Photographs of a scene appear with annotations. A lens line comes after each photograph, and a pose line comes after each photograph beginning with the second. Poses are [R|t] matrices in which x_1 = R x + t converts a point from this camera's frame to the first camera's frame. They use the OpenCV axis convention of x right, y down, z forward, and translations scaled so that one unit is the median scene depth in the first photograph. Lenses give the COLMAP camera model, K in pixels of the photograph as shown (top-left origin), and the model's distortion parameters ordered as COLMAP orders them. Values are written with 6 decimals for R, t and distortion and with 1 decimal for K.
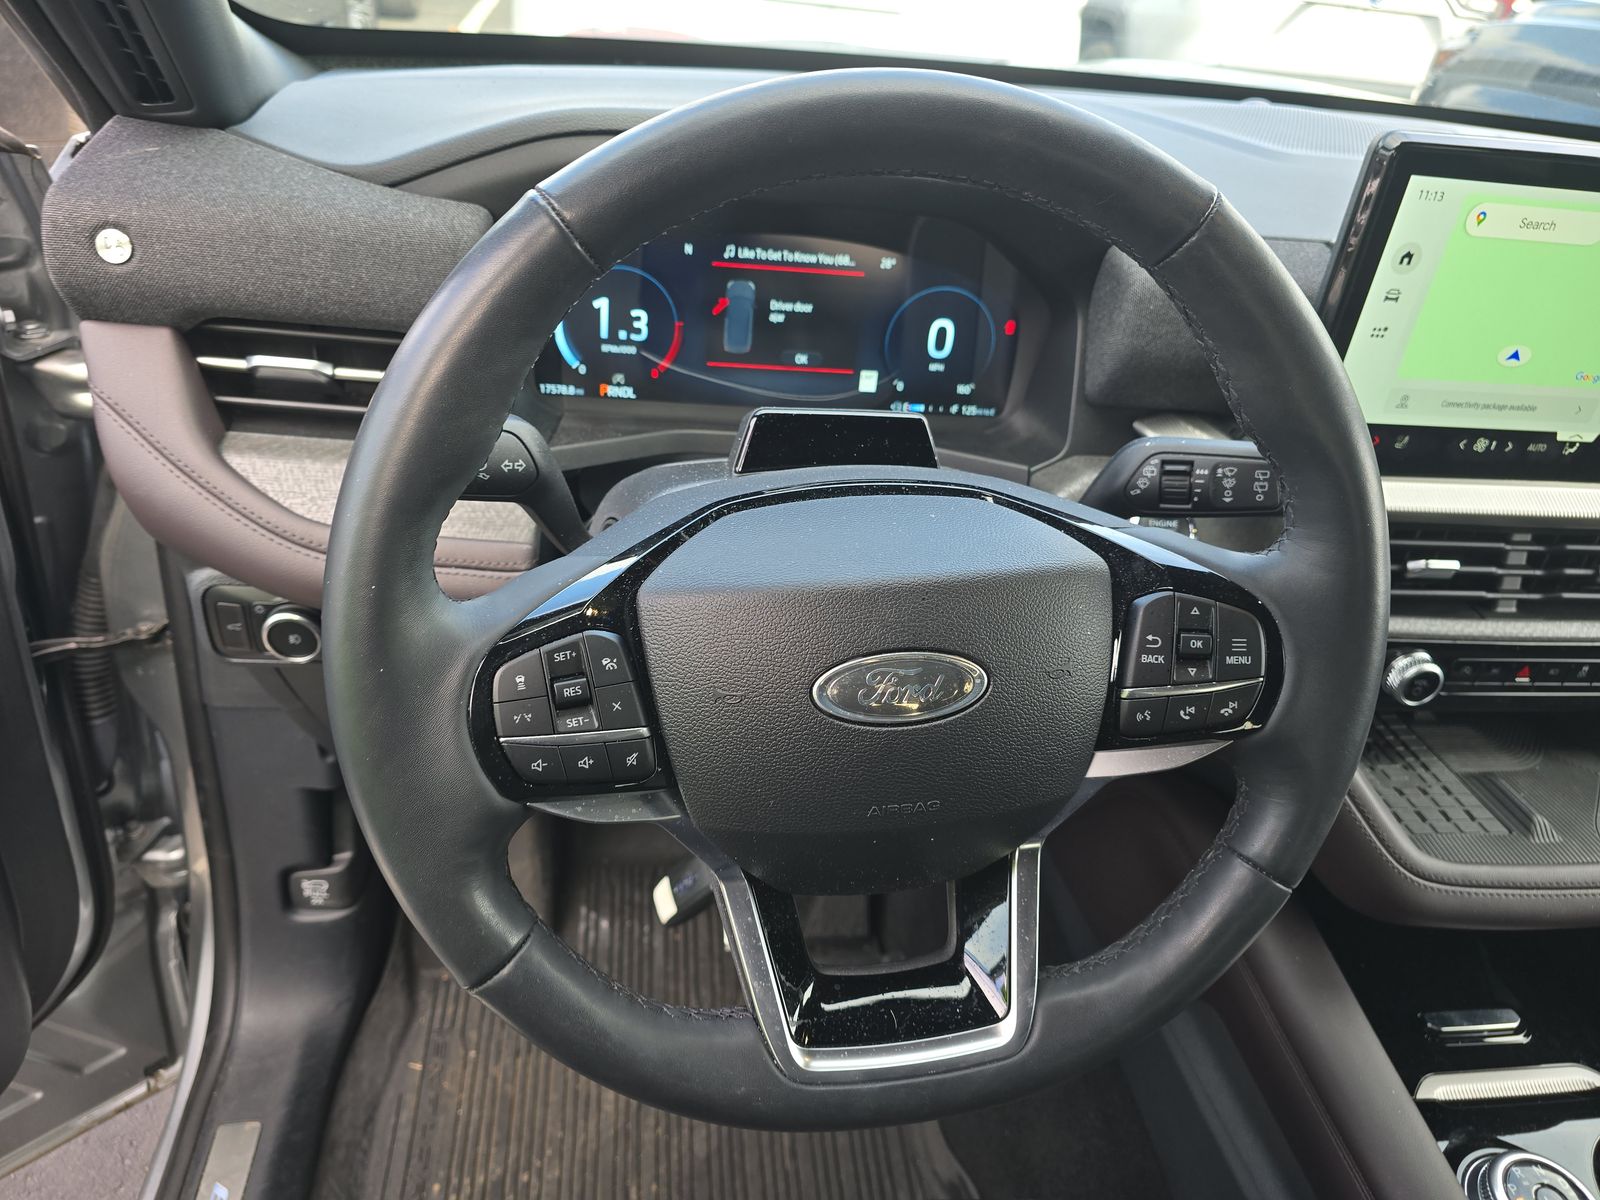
lens RADIAL K [[1064.2, 0, 795.4], [0, 1064.2, 610.2], [0, 0, 1]] dist [0.004241, -0.005774]
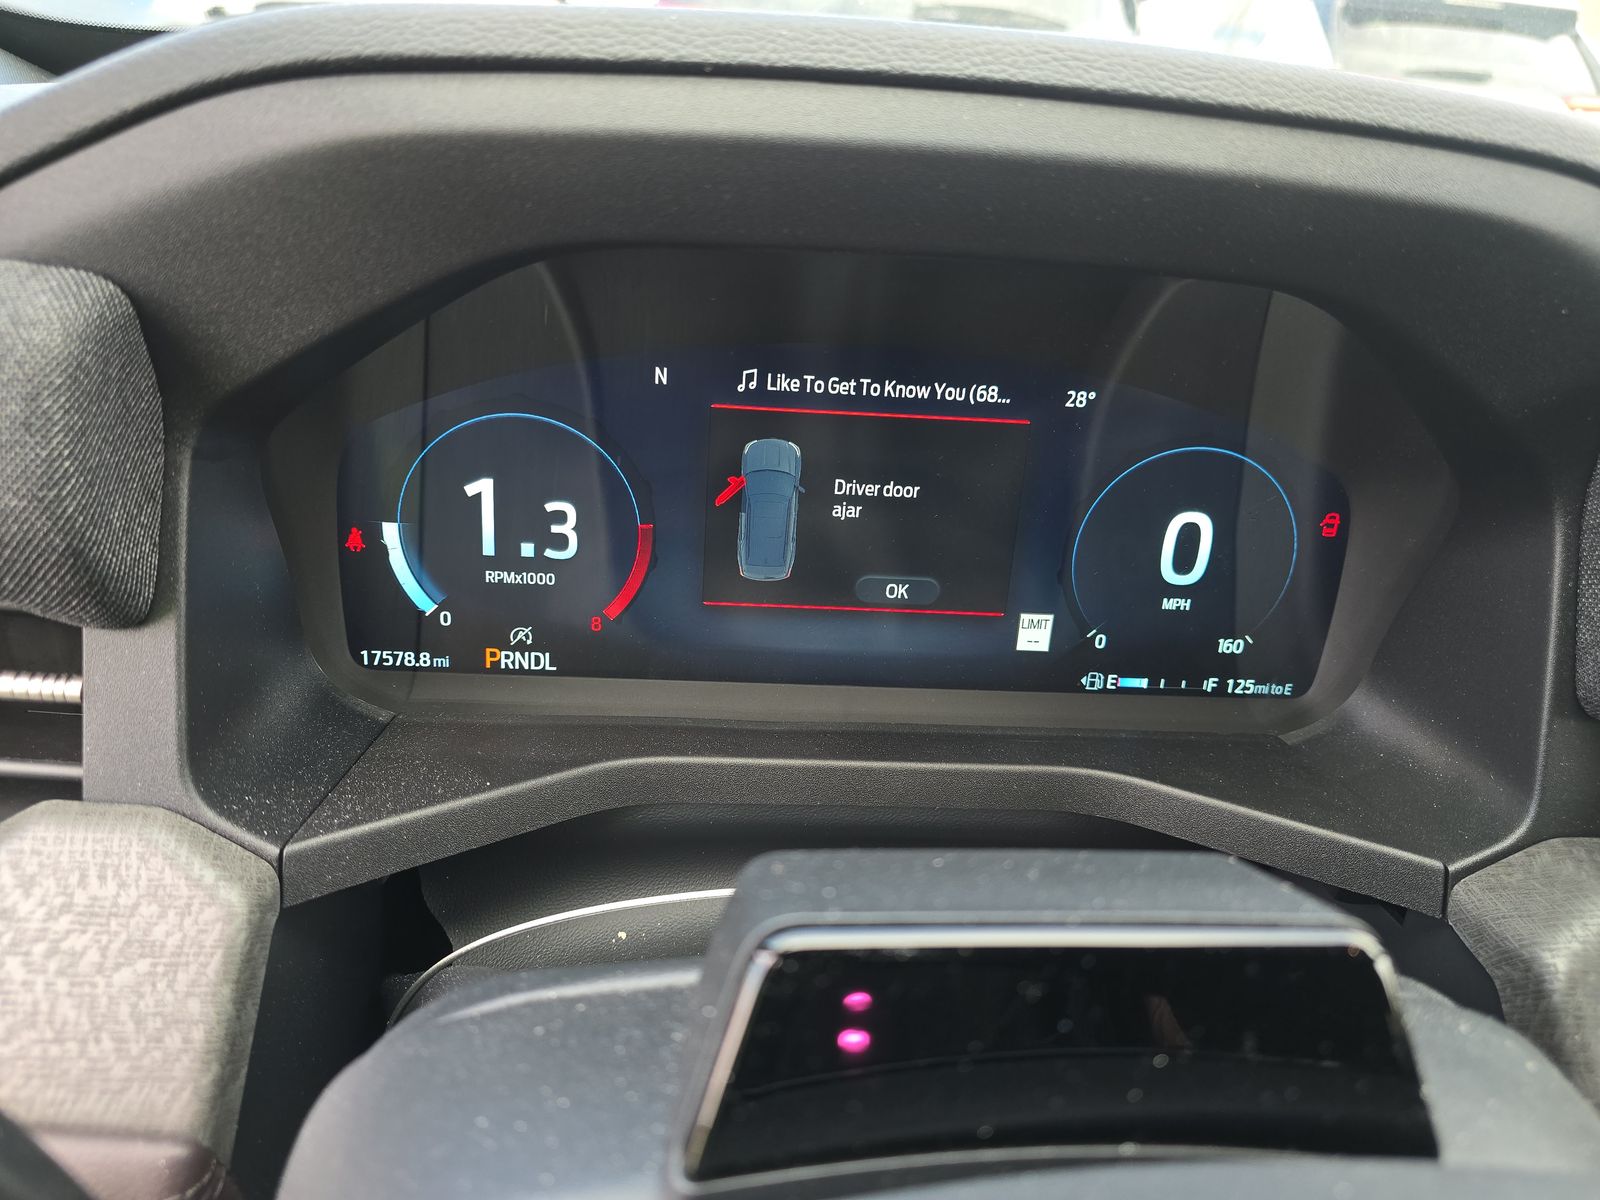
lens RADIAL K [[1064.2, 0, 800.3], [0, 1064.2, 592.9], [0, 0, 1]] dist [0.004241, -0.005774]
pose [[0.997924, -0.002289, -0.064360, -0.007376], [-0.006011, 0.991694, -0.128478, -0.176614], [0.064119, 0.128599, 0.989622, 0.528368]]
